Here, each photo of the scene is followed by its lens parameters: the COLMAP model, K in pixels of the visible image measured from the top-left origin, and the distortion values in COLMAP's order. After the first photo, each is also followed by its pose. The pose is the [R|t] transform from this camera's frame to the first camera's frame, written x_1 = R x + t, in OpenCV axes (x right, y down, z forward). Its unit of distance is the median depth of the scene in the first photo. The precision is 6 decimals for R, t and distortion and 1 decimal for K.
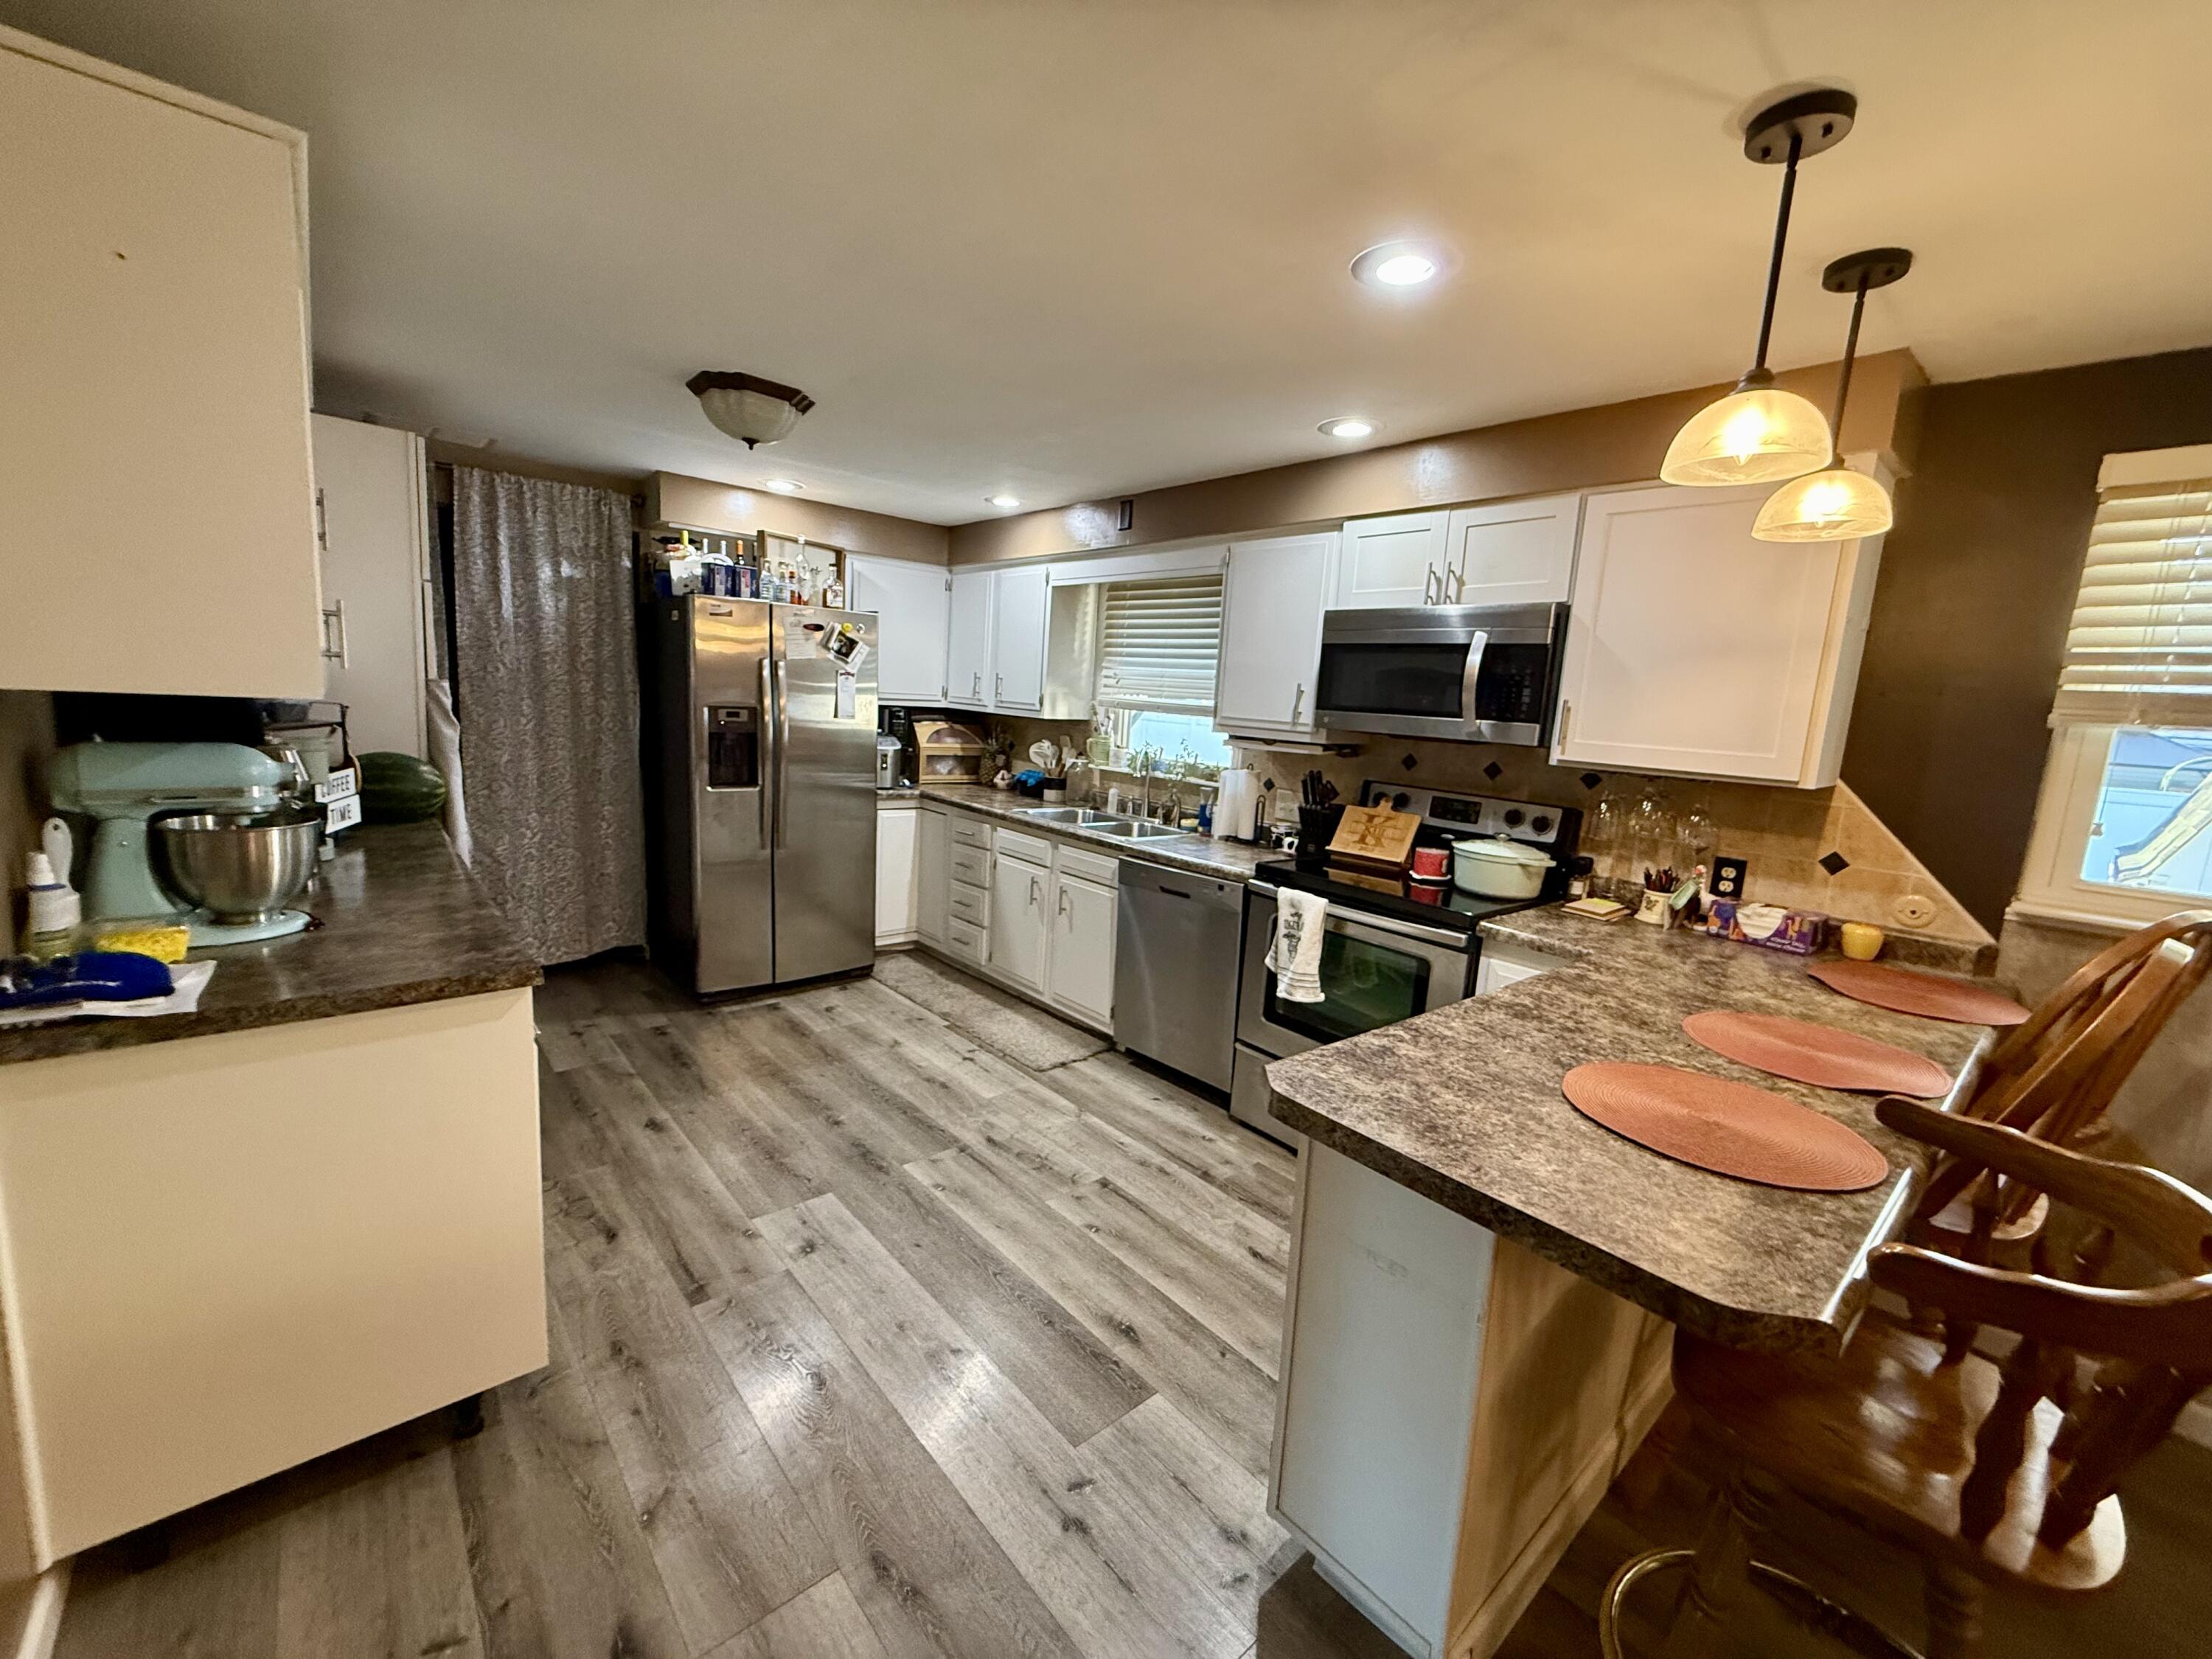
lens RADIAL K [[880.8, 0, 1096.5], [0, 880.8, 830.7], [0, 0, 1]] dist [-0.000689, 0.000148]
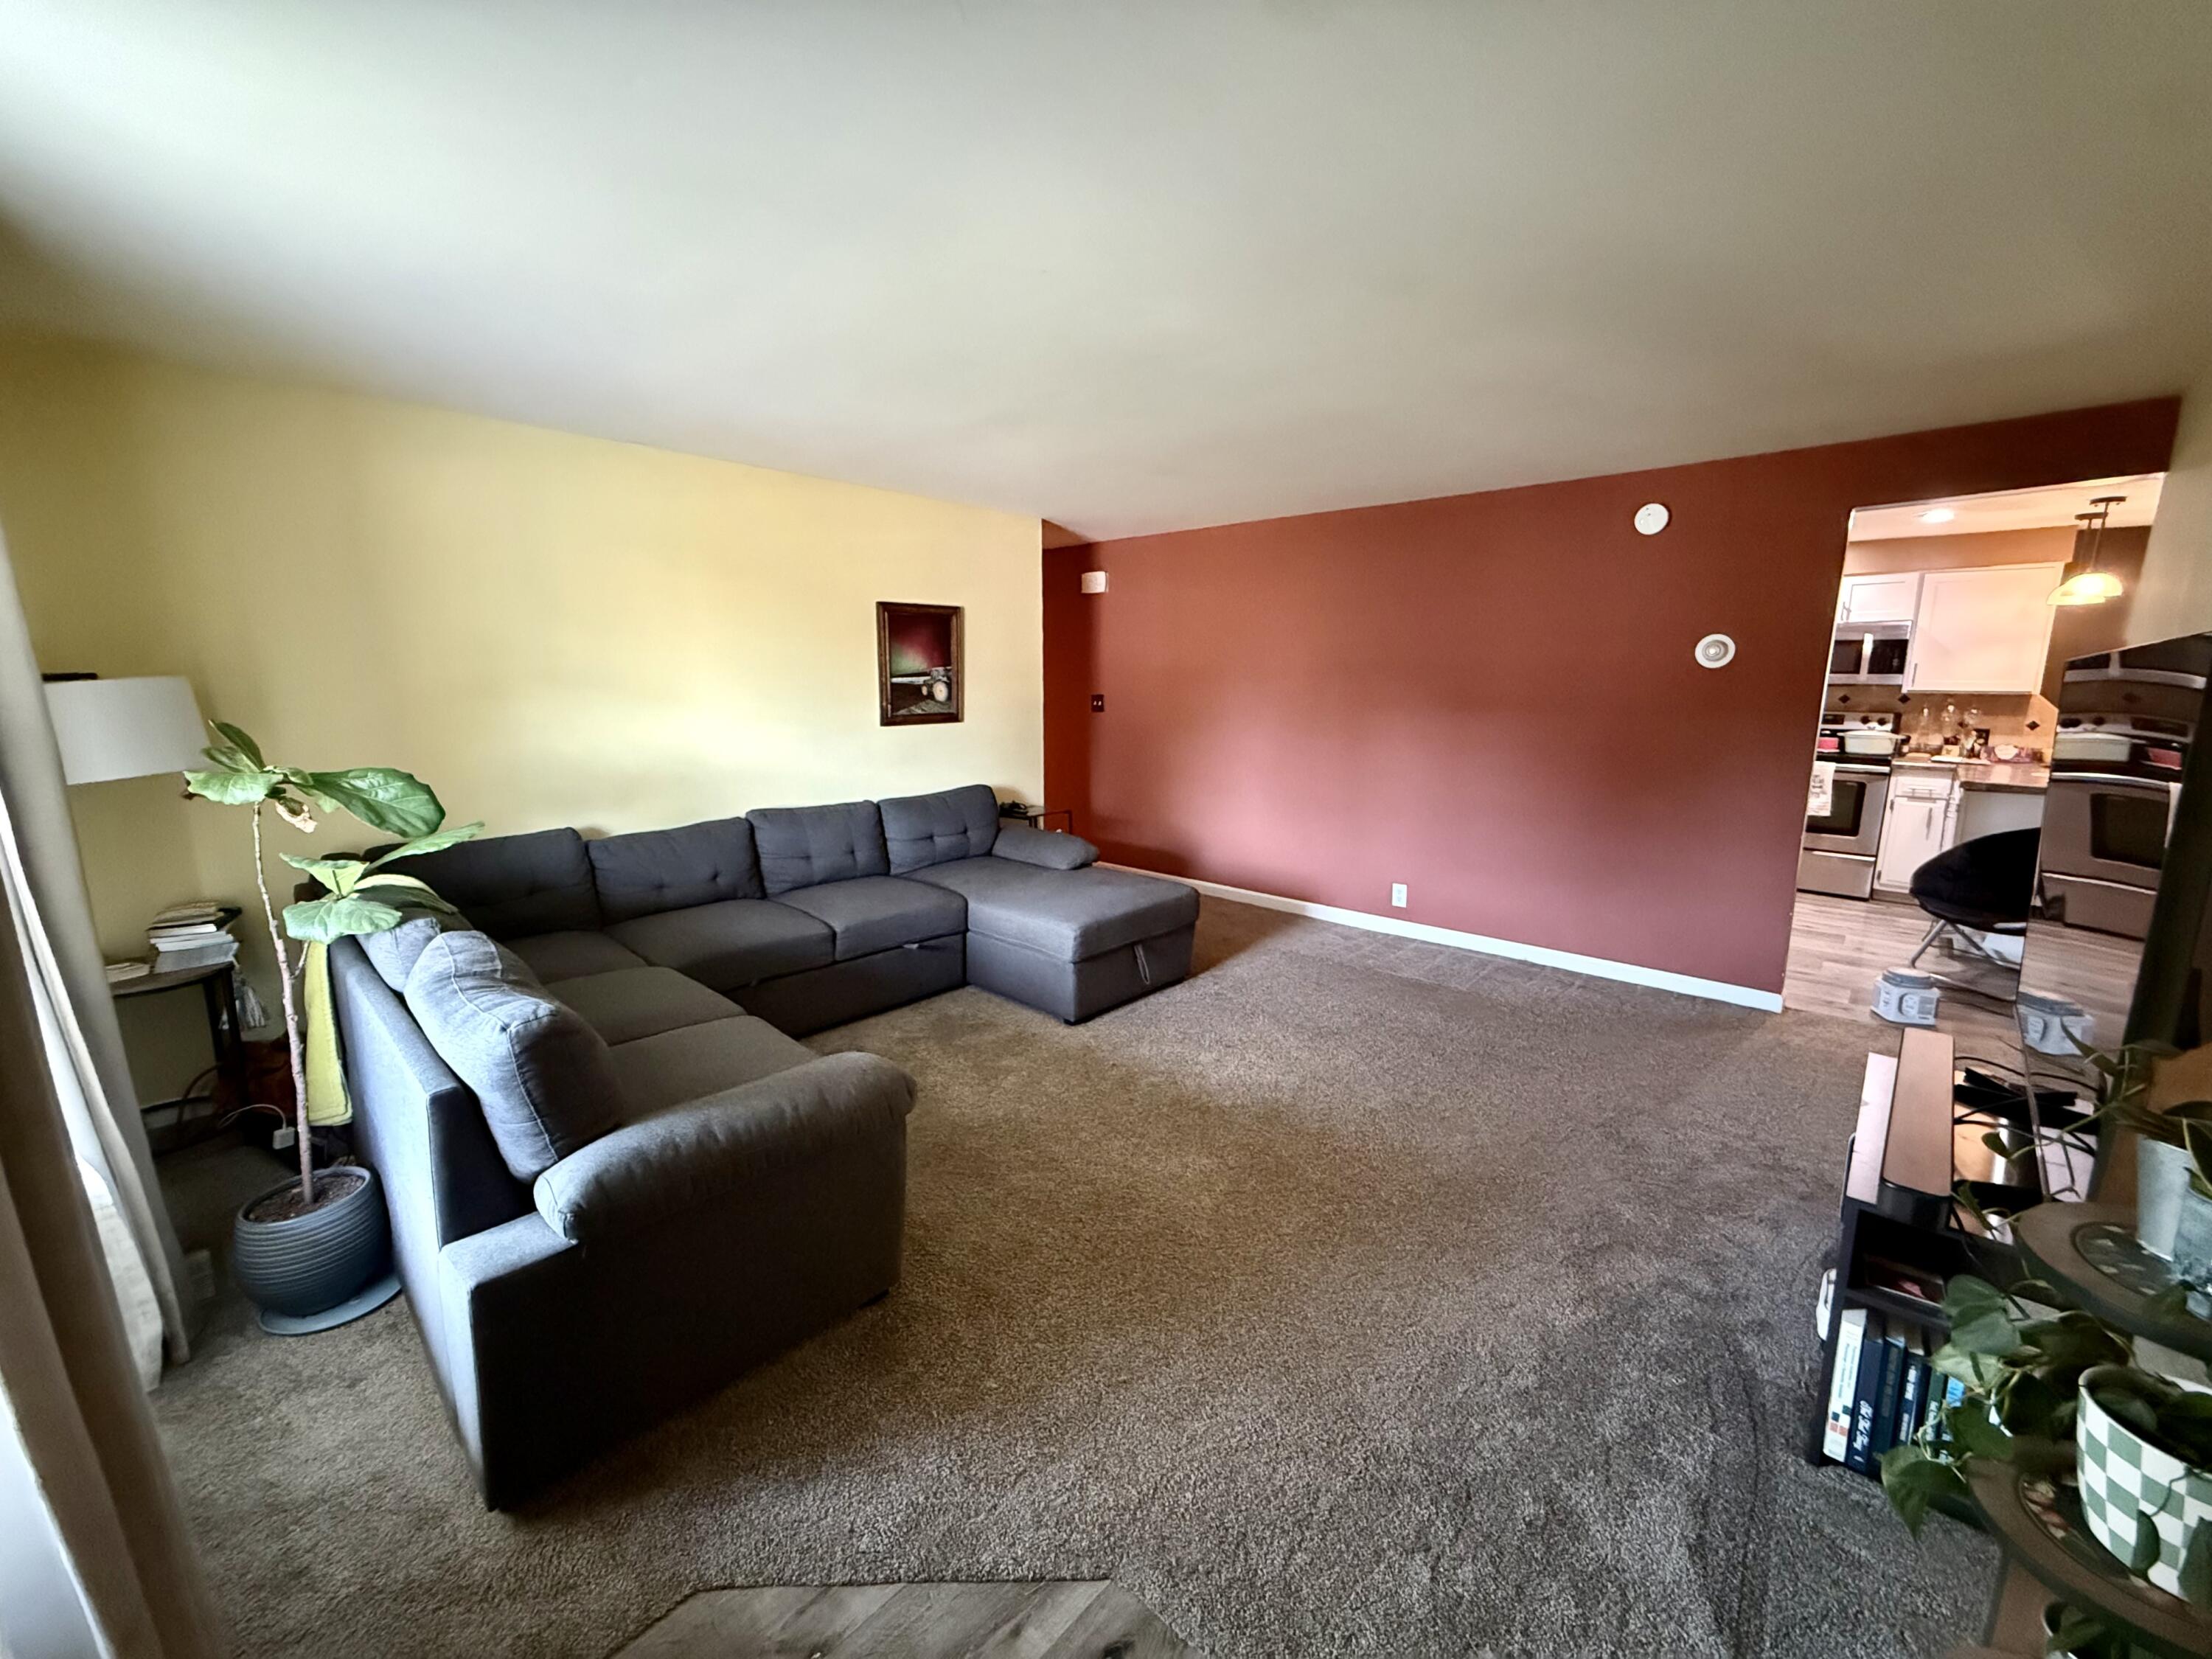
lens RADIAL K [[880.8, 0, 1099.0], [0, 880.8, 824.8], [0, 0, 1]] dist [-0.000689, 0.000148]
pose [[0.992581, -0.073063, 0.097188, -1.490968], [0.070777, 0.997133, 0.026775, 0.047158], [-0.098866, -0.019697, 0.994906, -0.874365]]
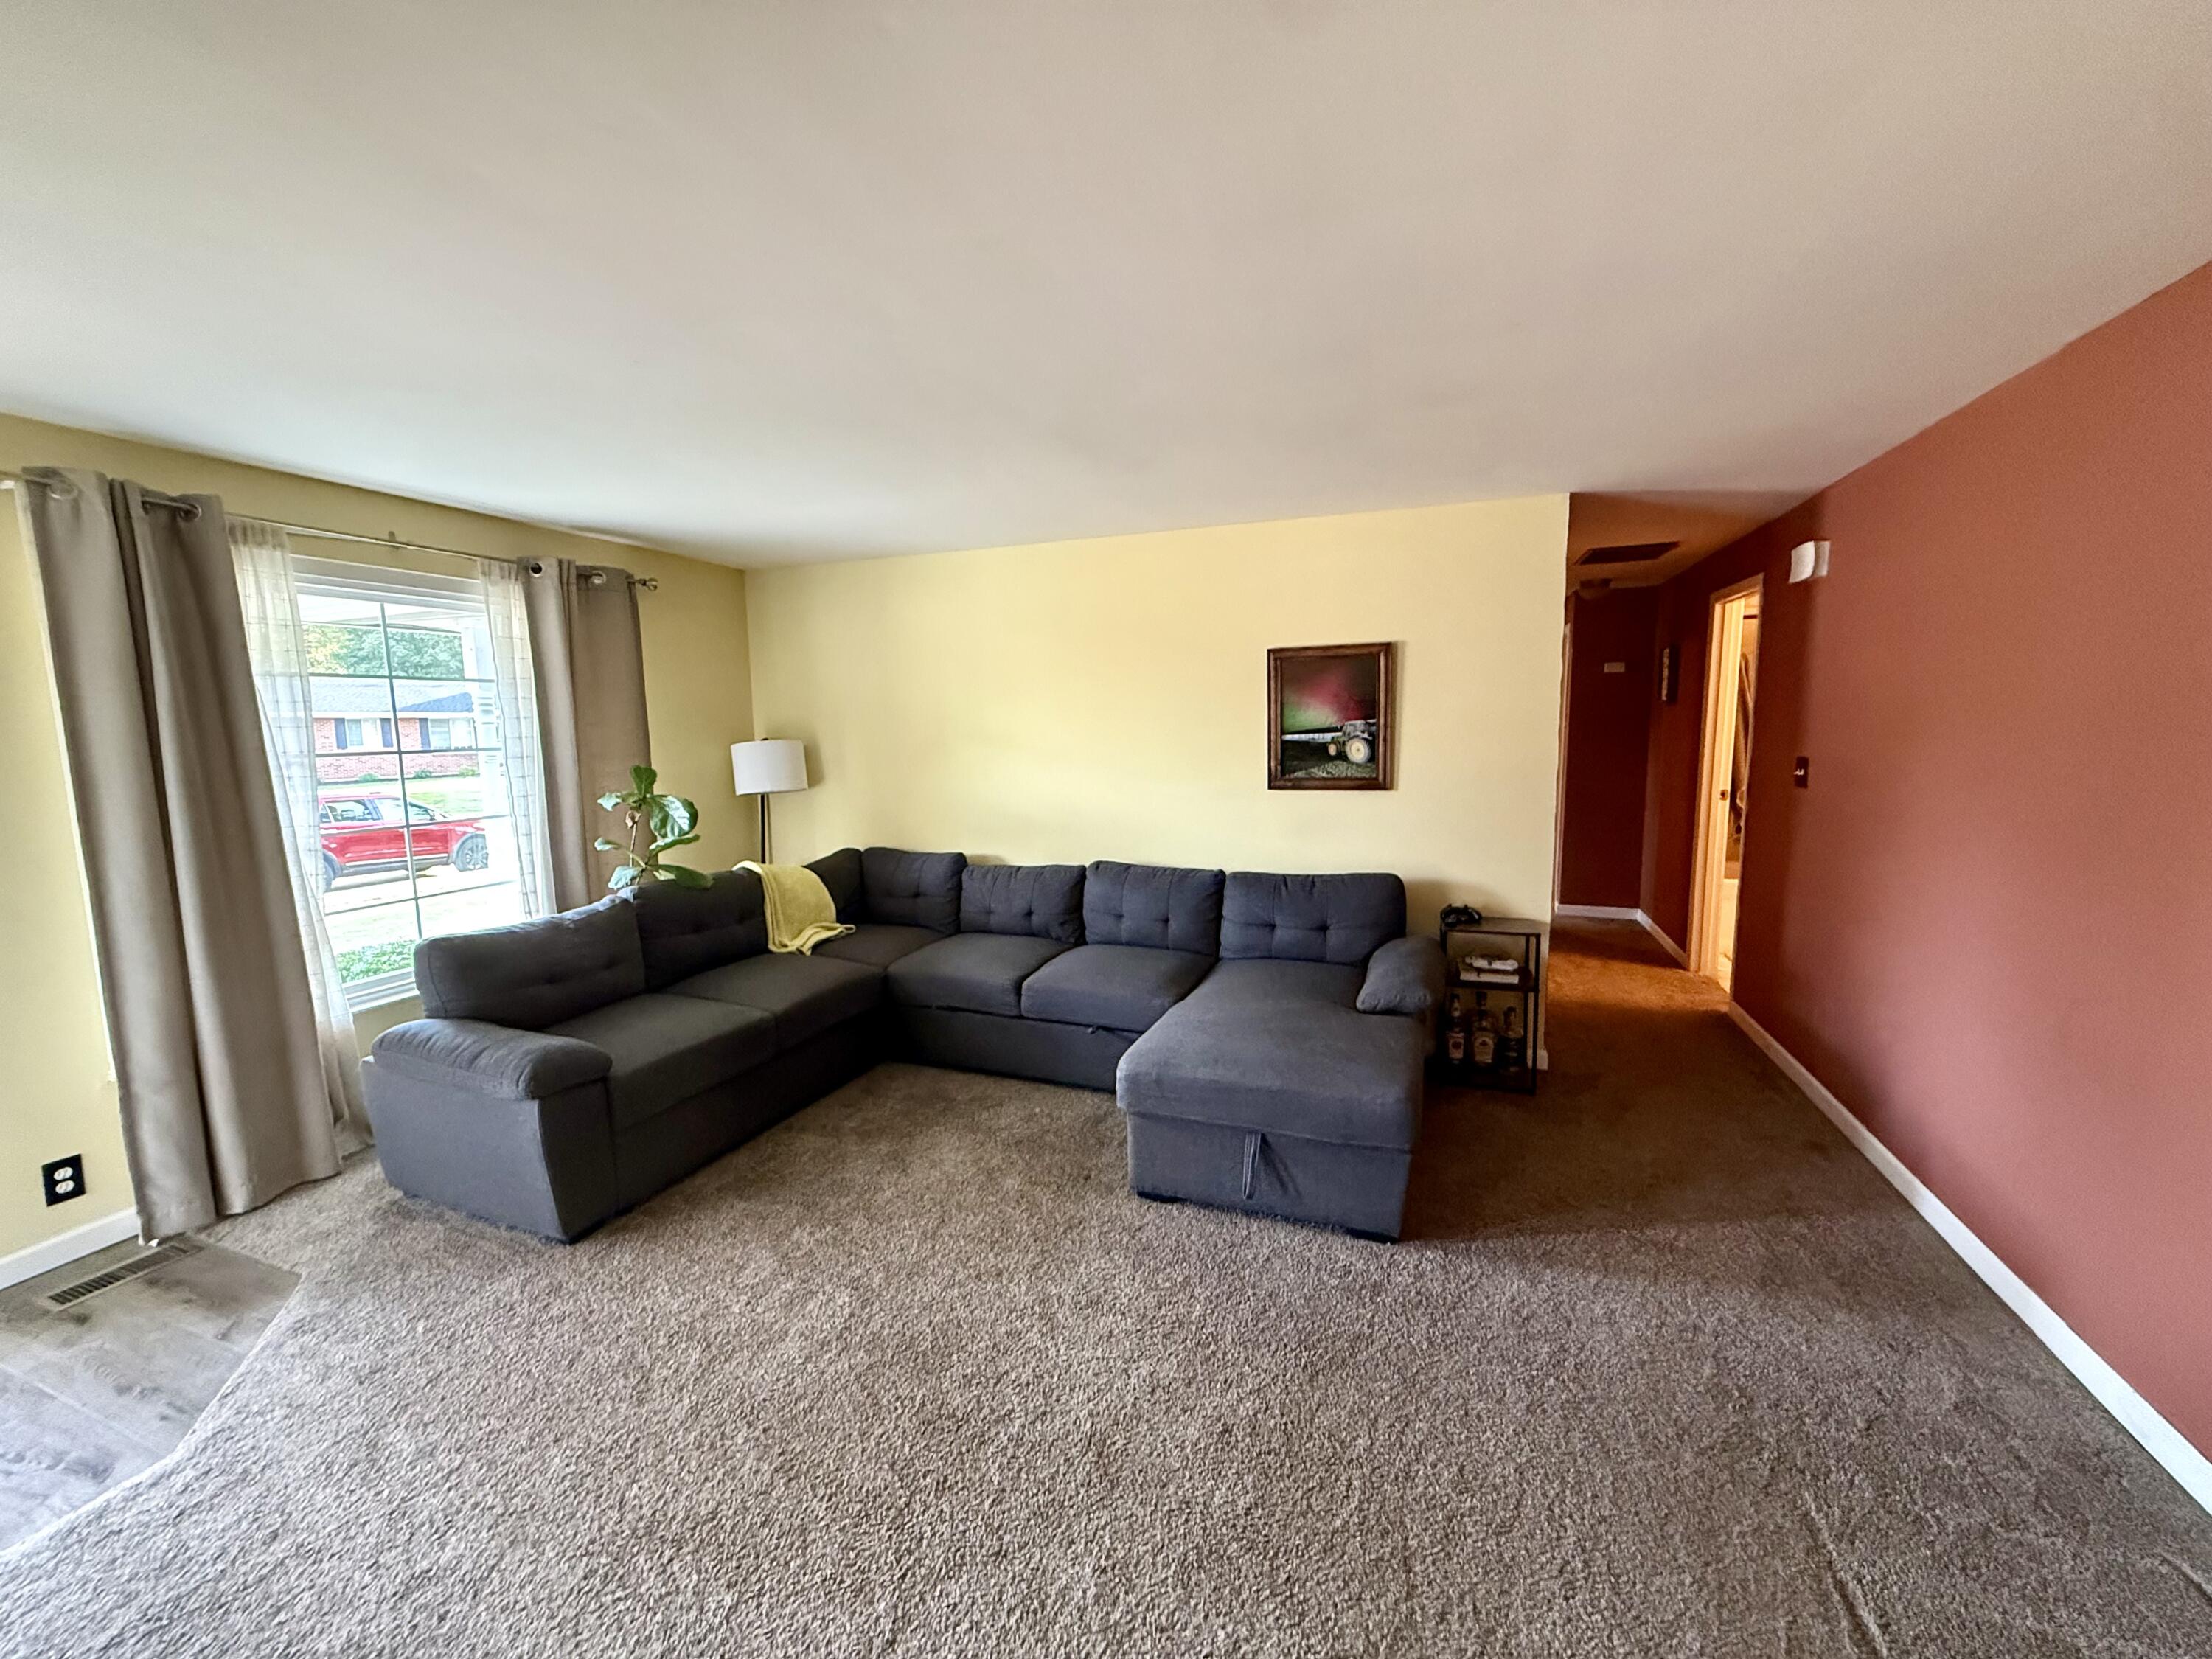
lens RADIAL K [[880.8, 0, 1100.6], [0, 880.8, 828.5], [0, 0, 1]] dist [-0.000689, 0.000148]
pose [[0.477260, 0.036103, -0.878020, -0.678992], [-0.088772, 0.996025, -0.007298, -0.016540], [0.874267, 0.081427, 0.478568, -0.186522]]
